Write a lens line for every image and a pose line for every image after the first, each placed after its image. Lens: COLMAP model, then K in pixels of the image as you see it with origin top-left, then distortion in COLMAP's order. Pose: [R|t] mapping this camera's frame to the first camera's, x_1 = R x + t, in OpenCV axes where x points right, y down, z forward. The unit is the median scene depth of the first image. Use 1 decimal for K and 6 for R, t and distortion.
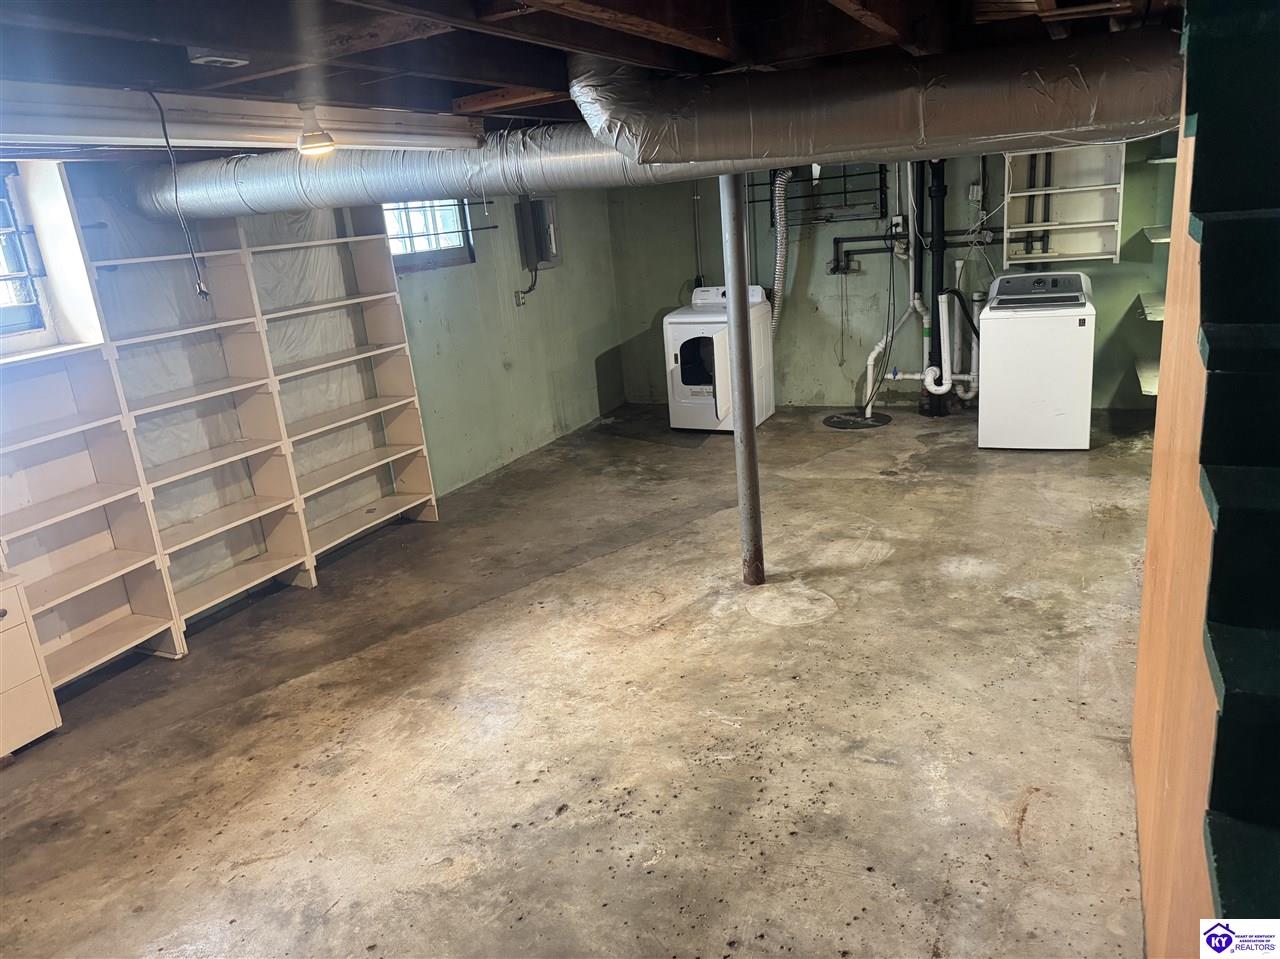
lens RADIAL K [[899.4, 0, 642.7], [0, 899.4, 470.8], [0, 0, 1]] dist [0.042305, -0.054222]
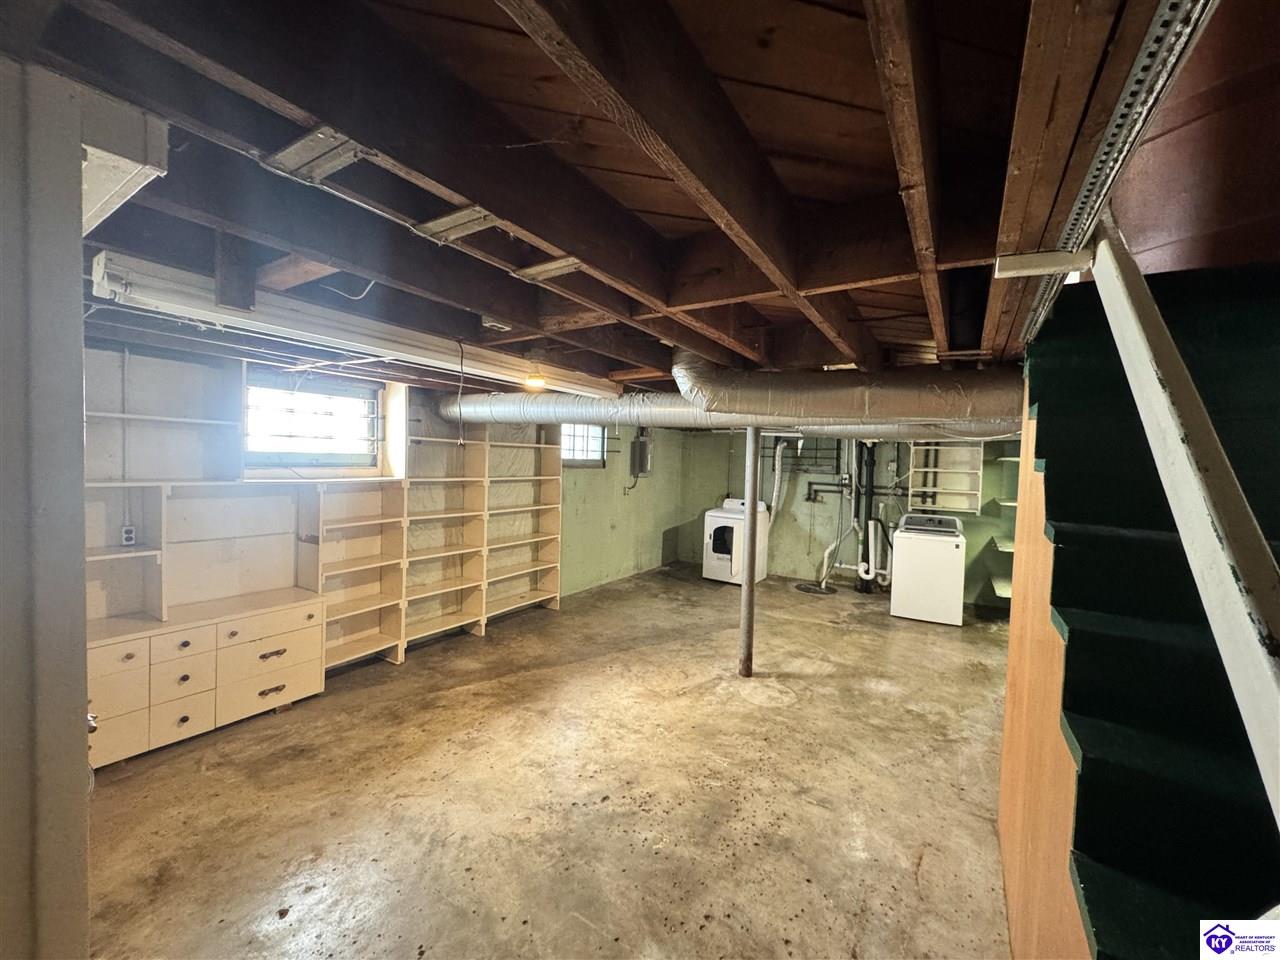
lens RADIAL K [[514.6, 0, 639.1], [0, 514.6, 477.0], [0, 0, 1]] dist [-0.007833, 0.001395]
pose [[0.986091, 0.122466, -0.112370, -0.001281], [-0.146490, 0.959784, -0.239490, 0.038446], [0.078521, 0.252620, 0.964374, 0.021216]]
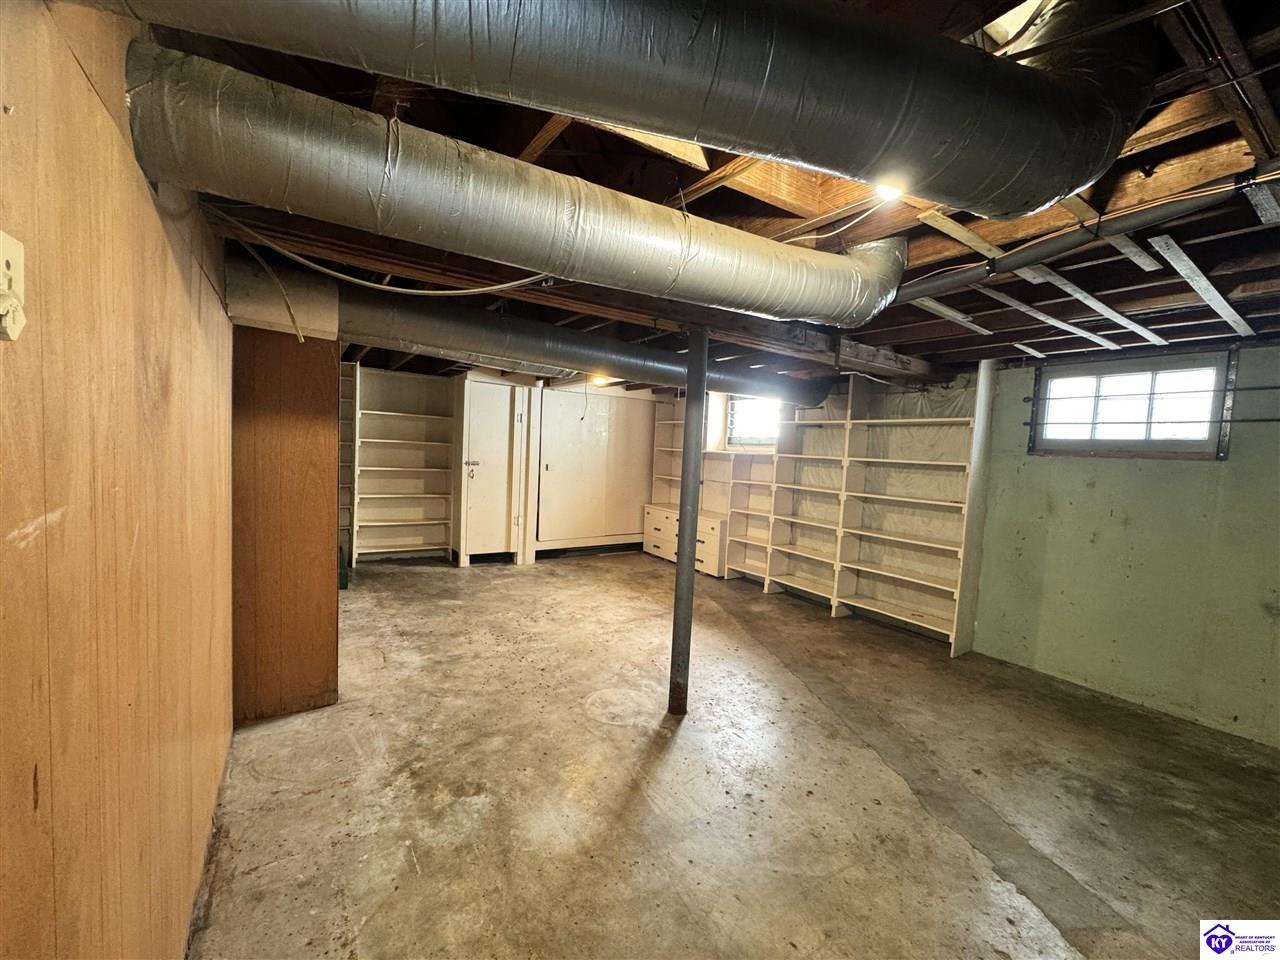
lens RADIAL K [[514.6, 0, 634.6], [0, 514.6, 477.6], [0, 0, 1]] dist [-0.007833, 0.001395]
pose [[-0.517752, 0.116063, -0.847622, 0.786184], [-0.240539, 0.931041, 0.274413, -0.370946], [0.821020, 0.345964, -0.454131, 1.351411]]
